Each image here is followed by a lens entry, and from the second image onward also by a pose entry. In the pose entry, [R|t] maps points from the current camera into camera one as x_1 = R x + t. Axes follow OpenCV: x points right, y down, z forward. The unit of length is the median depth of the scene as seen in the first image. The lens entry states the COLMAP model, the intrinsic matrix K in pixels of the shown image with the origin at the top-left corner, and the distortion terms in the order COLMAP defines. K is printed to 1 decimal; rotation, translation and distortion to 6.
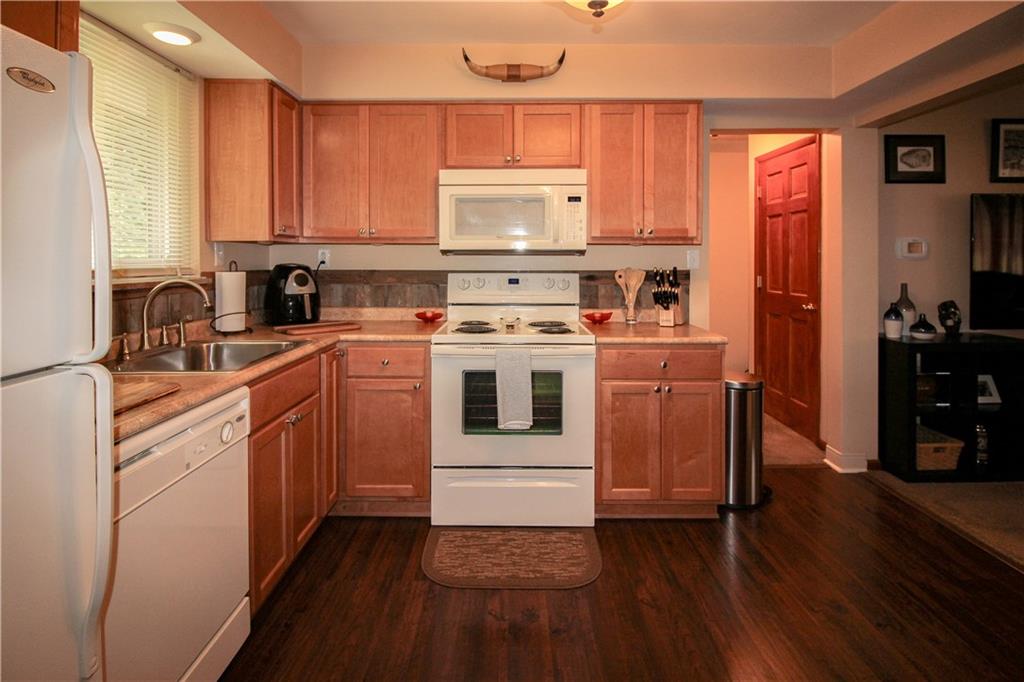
lens RADIAL K [[474.3, 0, 516.4], [0, 474.3, 263.3], [0, 0, 1]] dist [-0.016820, -0.000595]
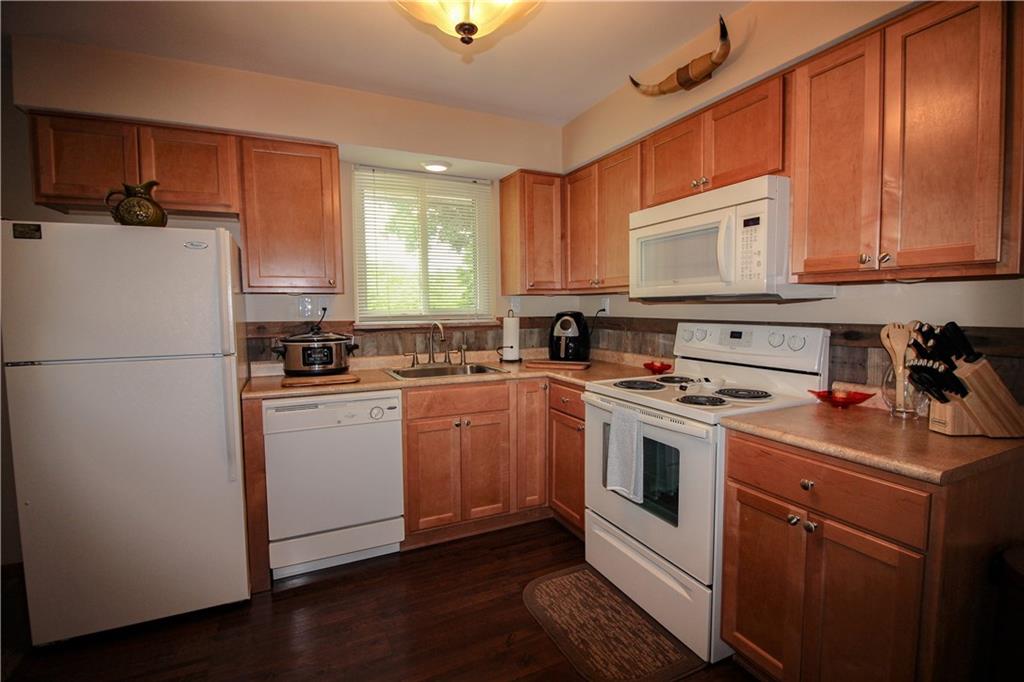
lens RADIAL K [[474.3, 0, 536.0], [0, 474.3, 336.6], [0, 0, 1]] dist [-0.016820, -0.000595]
pose [[0.463555, 0.052278, -0.884525, 0.585013], [0.004302, 0.998113, 0.061246, -0.009397], [0.886058, -0.032196, 0.462455, 0.369006]]
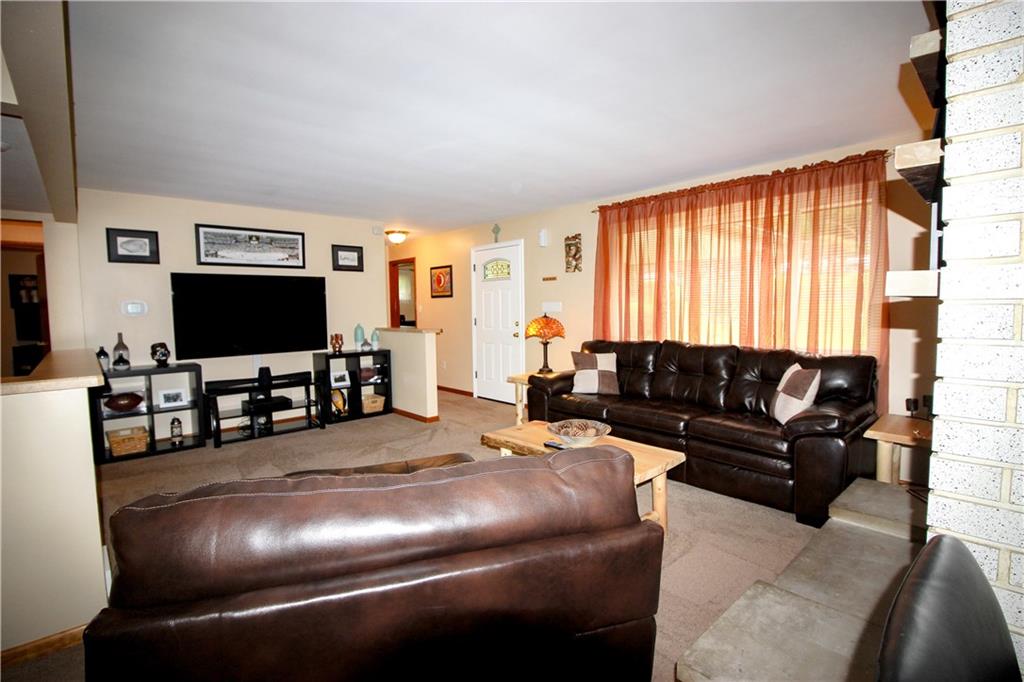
lens RADIAL K [[474.3, 0, 508.6], [0, 474.3, 342.9], [0, 0, 1]] dist [-0.016820, -0.000595]
pose [[0.733651, -0.055518, 0.677255, 0.825392], [0.010273, 0.997449, 0.070637, -0.018287], [-0.679449, -0.044865, 0.732350, -1.005066]]
